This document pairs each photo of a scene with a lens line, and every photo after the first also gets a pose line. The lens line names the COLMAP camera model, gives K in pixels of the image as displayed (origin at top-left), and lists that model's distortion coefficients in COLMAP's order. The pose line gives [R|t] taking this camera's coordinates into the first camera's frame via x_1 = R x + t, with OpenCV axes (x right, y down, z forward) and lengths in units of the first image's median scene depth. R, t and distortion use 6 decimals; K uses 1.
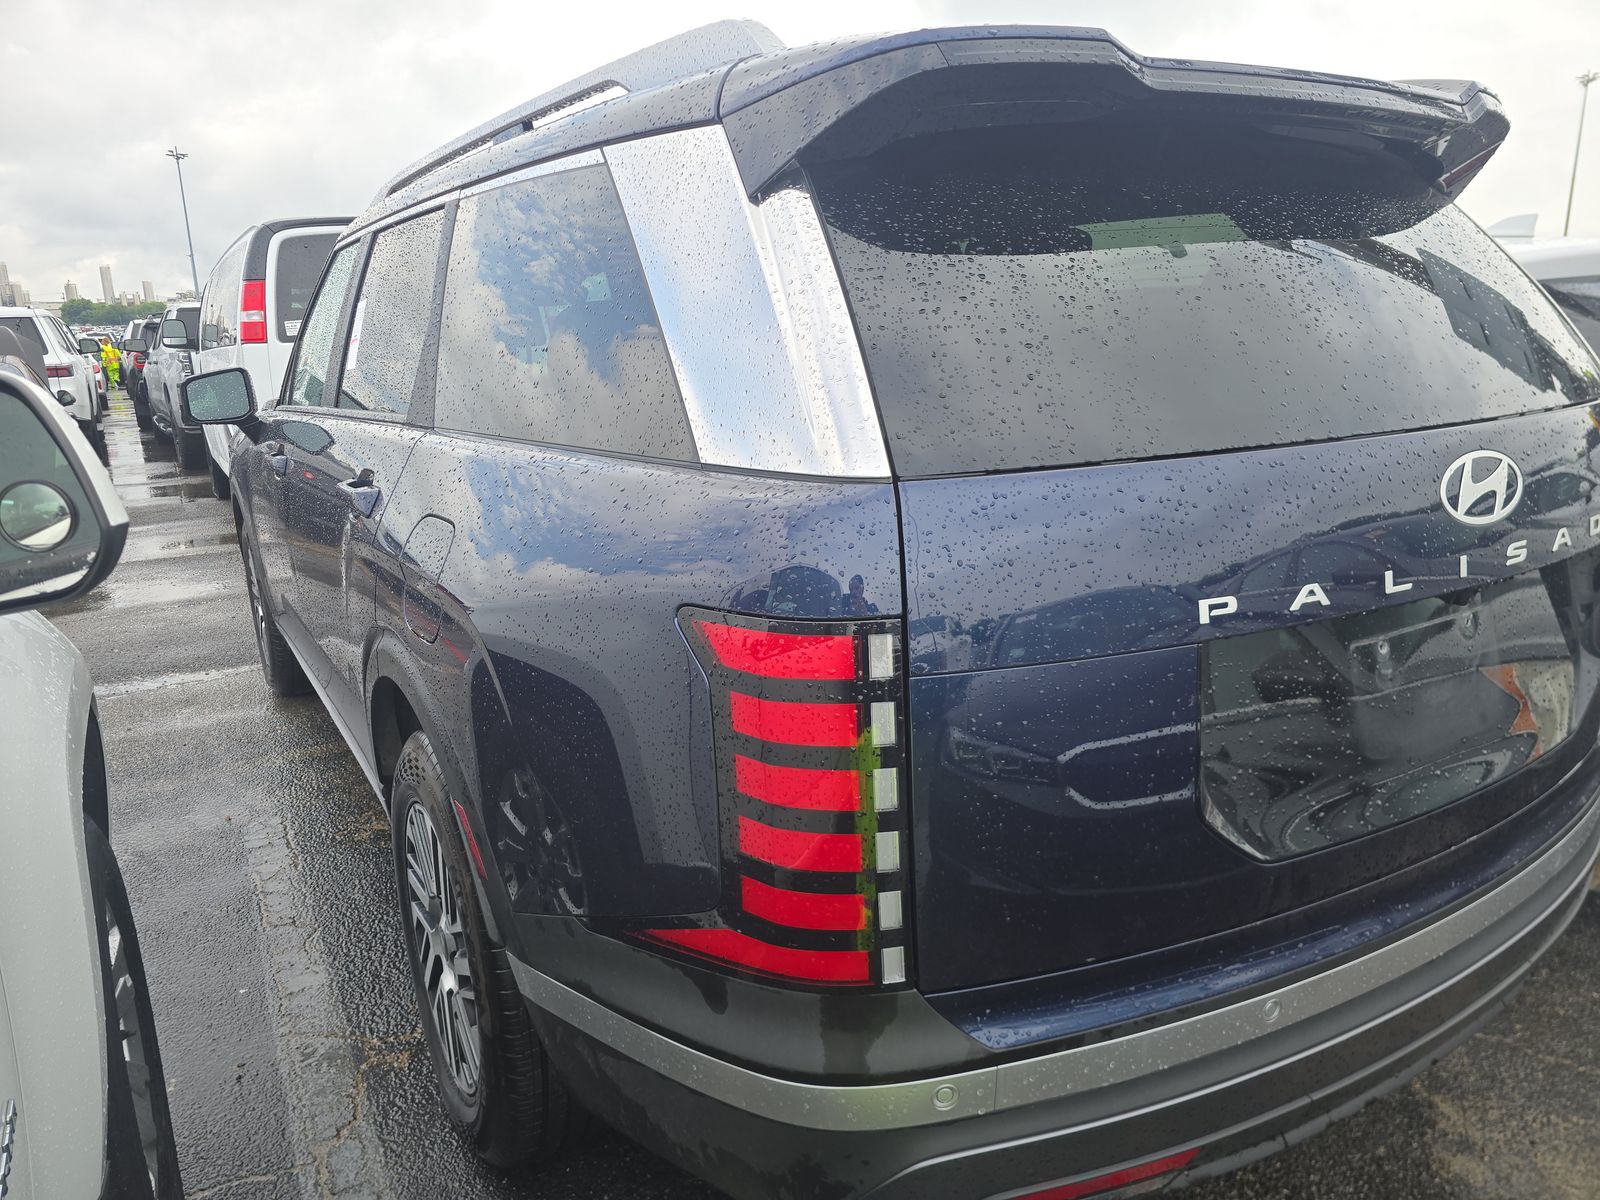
lens RADIAL K [[1101.9, 0, 751.2], [0, 1101.9, 612.5], [0, 0, 1]] dist [0.053536, -0.024327]
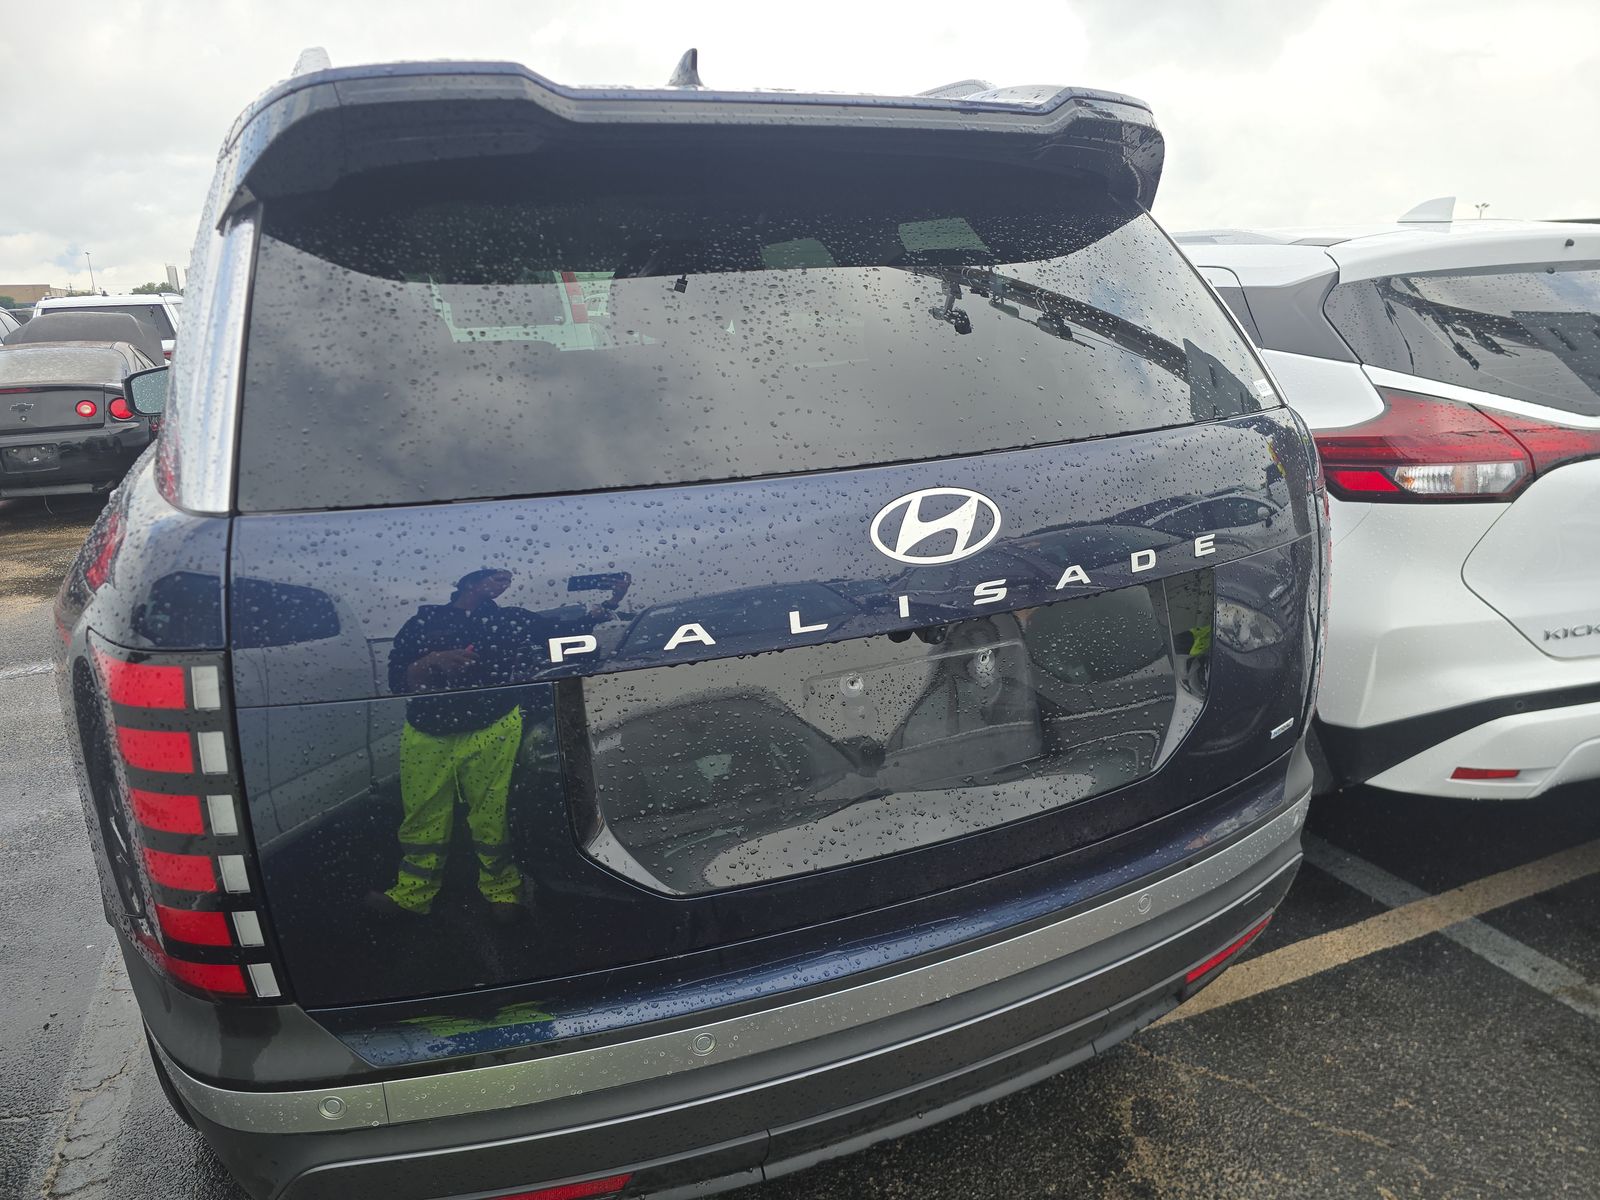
lens RADIAL K [[1101.9, 0, 802.9], [0, 1101.9, 609.3], [0, 0, 1]] dist [0.053536, -0.024327]
pose [[0.990114, 0.029084, -0.137219, 0.721257], [-0.025923, 0.999357, 0.024768, -0.064574], [0.137851, -0.020966, 0.990231, 0.035752]]
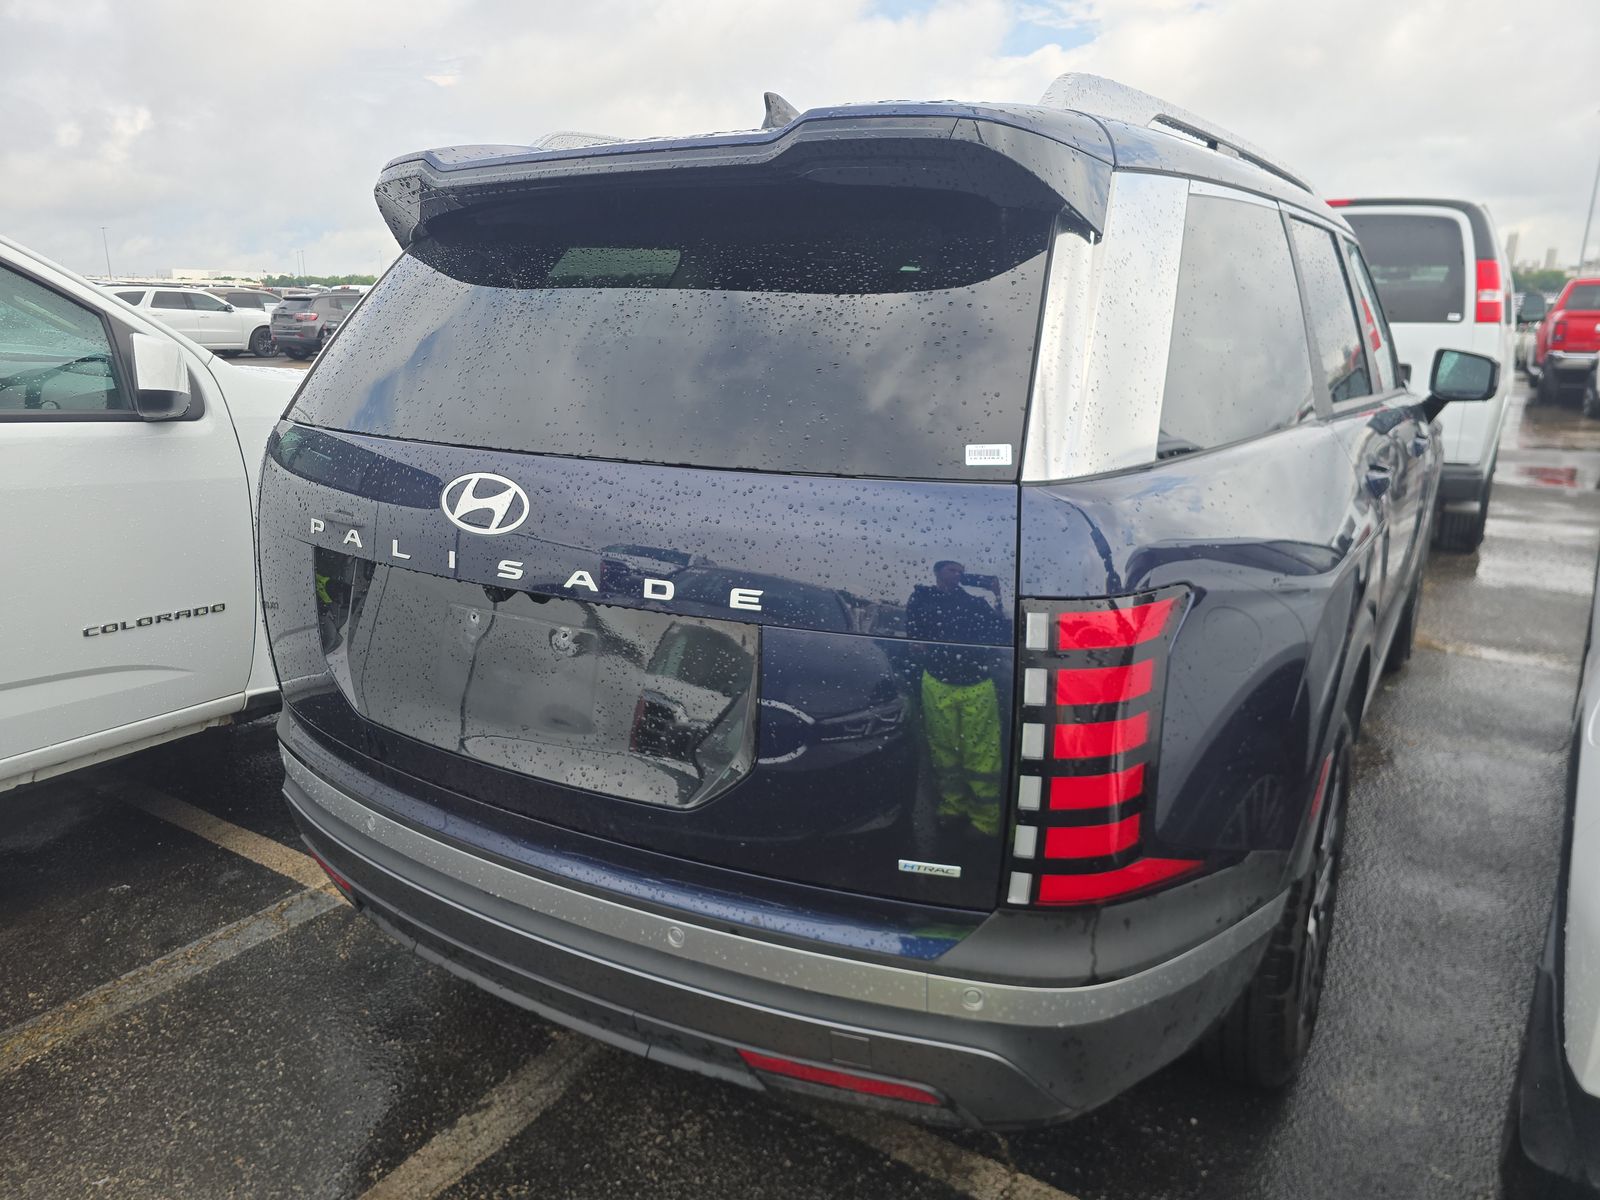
lens RADIAL K [[1101.9, 0, 806.4], [0, 1101.9, 596.4], [0, 0, 1]] dist [0.053536, -0.024327]
pose [[0.465046, 0.265369, -0.844578, 1.968245], [-0.252815, 0.954097, 0.160573, -0.315358], [0.848420, 0.138848, 0.510788, 0.757970]]
